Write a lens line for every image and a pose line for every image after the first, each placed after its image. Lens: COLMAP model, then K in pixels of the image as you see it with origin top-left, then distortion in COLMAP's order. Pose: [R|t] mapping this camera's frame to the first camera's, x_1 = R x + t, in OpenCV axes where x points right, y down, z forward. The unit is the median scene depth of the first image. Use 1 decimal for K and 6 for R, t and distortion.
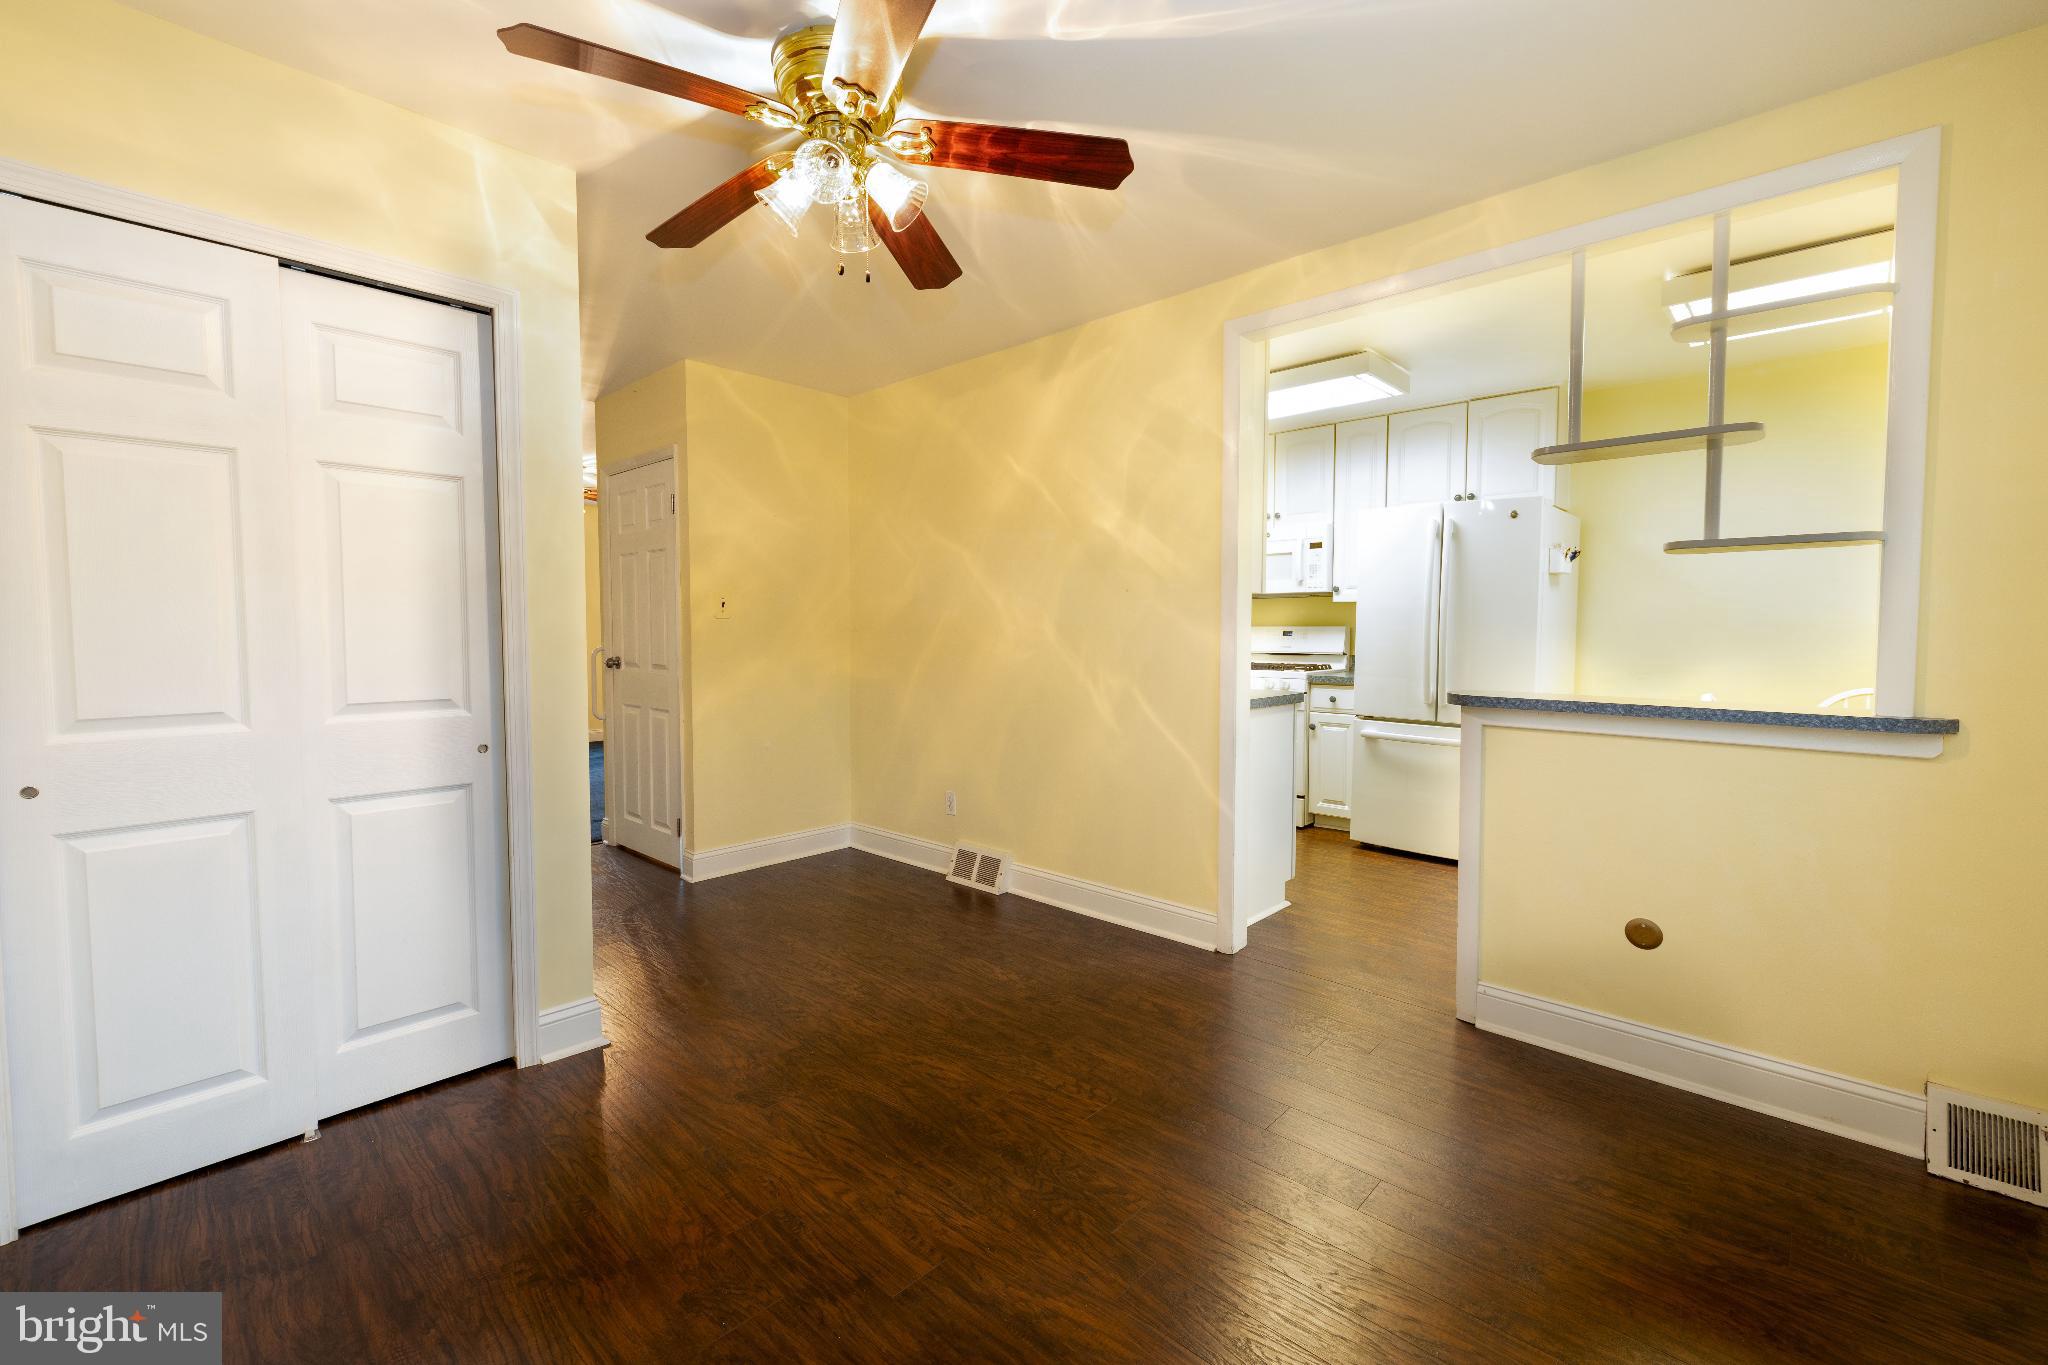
lens RADIAL K [[860.0, 0, 1014.3], [0, 860.0, 666.9], [0, 0, 1]] dist [0.000607, -0.000153]
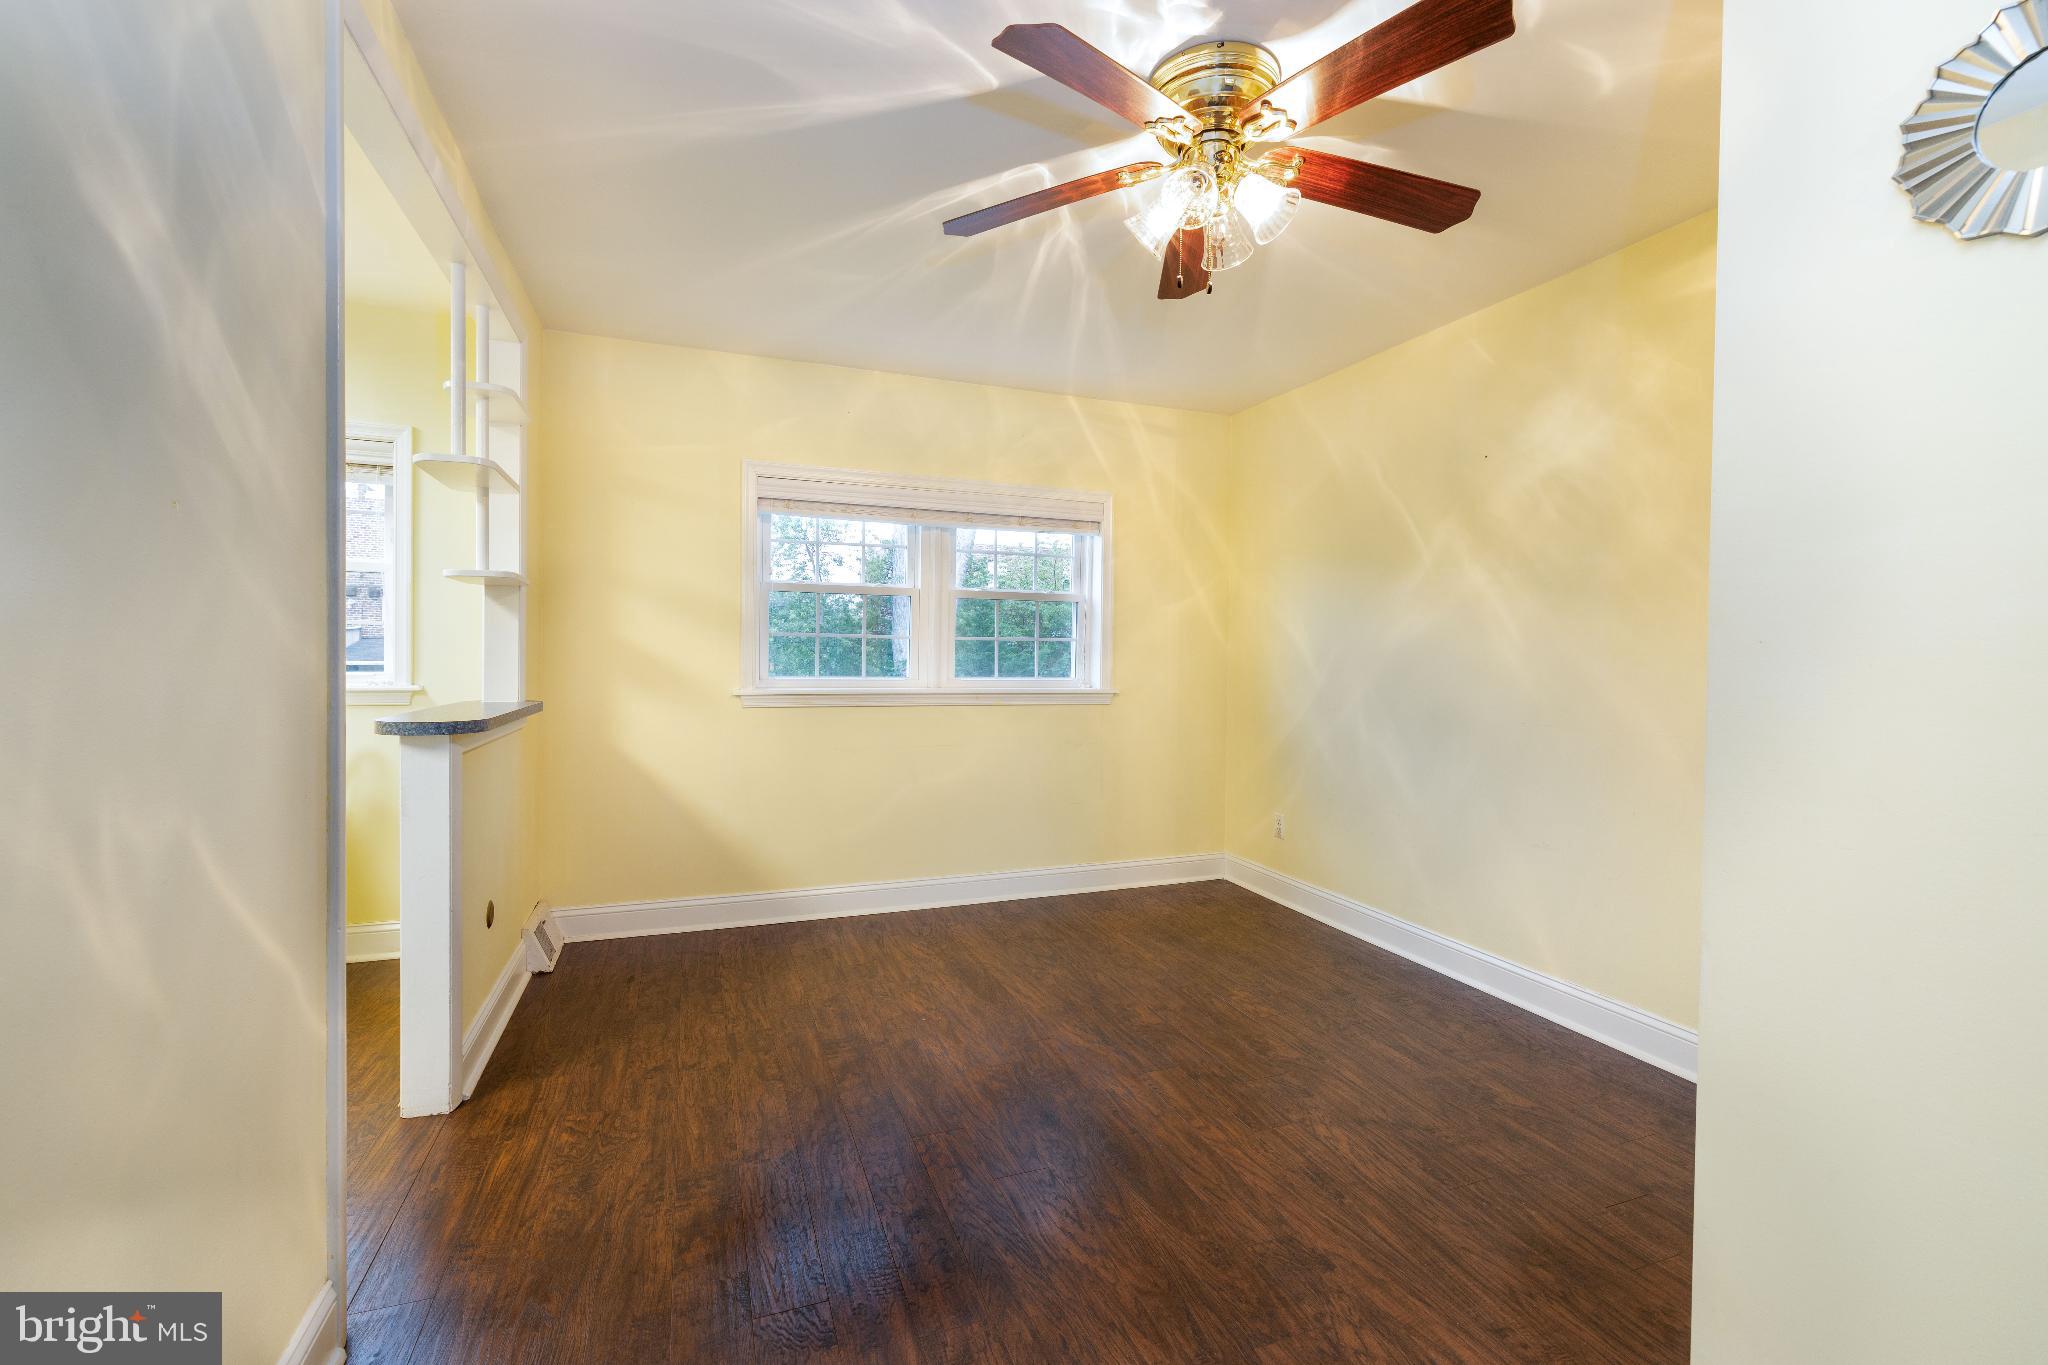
lens RADIAL K [[860.0, 0, 1014.3], [0, 860.0, 666.9], [0, 0, 1]] dist [0.000607, -0.000153]
pose [[-0.897494, -0.019787, 0.440582, -0.451950], [0.004814, 0.998494, 0.054649, -0.086374], [-0.440999, 0.051168, -0.896048, 2.037922]]
